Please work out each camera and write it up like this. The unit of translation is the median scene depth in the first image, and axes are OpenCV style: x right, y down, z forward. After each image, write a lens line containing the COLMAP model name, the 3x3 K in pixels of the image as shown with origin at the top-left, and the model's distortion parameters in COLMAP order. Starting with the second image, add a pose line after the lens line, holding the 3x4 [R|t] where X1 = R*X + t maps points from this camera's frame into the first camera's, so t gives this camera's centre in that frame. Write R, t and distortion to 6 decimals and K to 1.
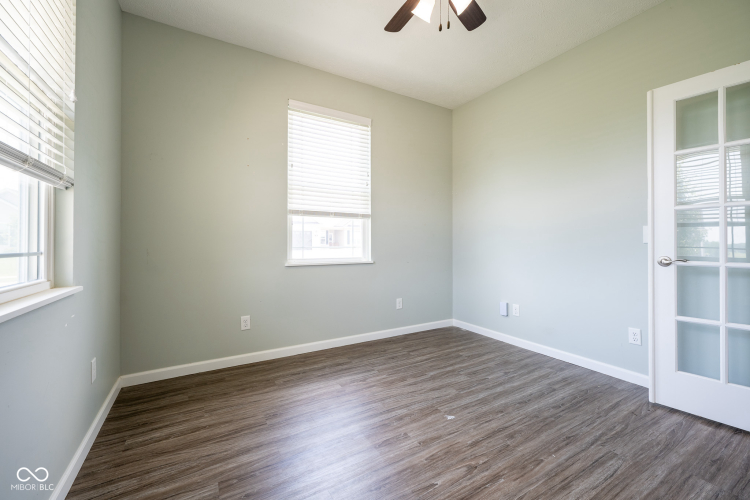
lens RADIAL K [[299.9, 0, 375.0], [0, 299.9, 250.0], [0, 0, 1]] dist [-0.000403, -0.000068]
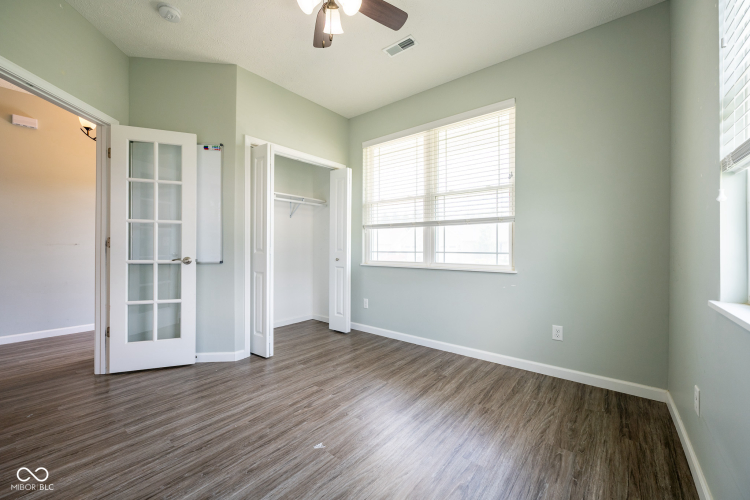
lens RADIAL K [[299.9, 0, 375.0], [0, 299.9, 250.0], [0, 0, 1]] dist [-0.000403, -0.000068]
pose [[-0.932522, -0.000578, -0.361113, 0.397506], [-0.009751, 0.999674, 0.023582, -0.036518], [0.360982, 0.025512, -0.932224, 1.782729]]
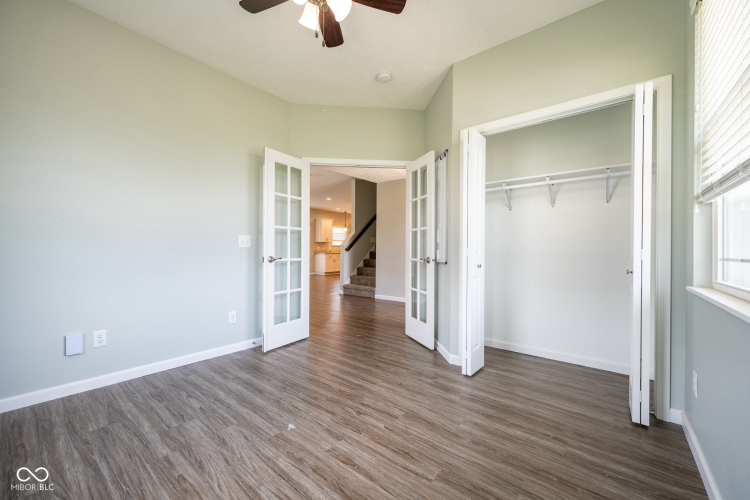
lens RADIAL K [[299.9, 0, 375.0], [0, 299.9, 250.0], [0, 0, 1]] dist [-0.000403, -0.000068]
pose [[-0.347189, -0.002586, 0.937792, -0.717035], [0.010589, 0.999922, 0.006678, -0.014964], [-0.937736, 0.012249, -0.347134, 1.029617]]
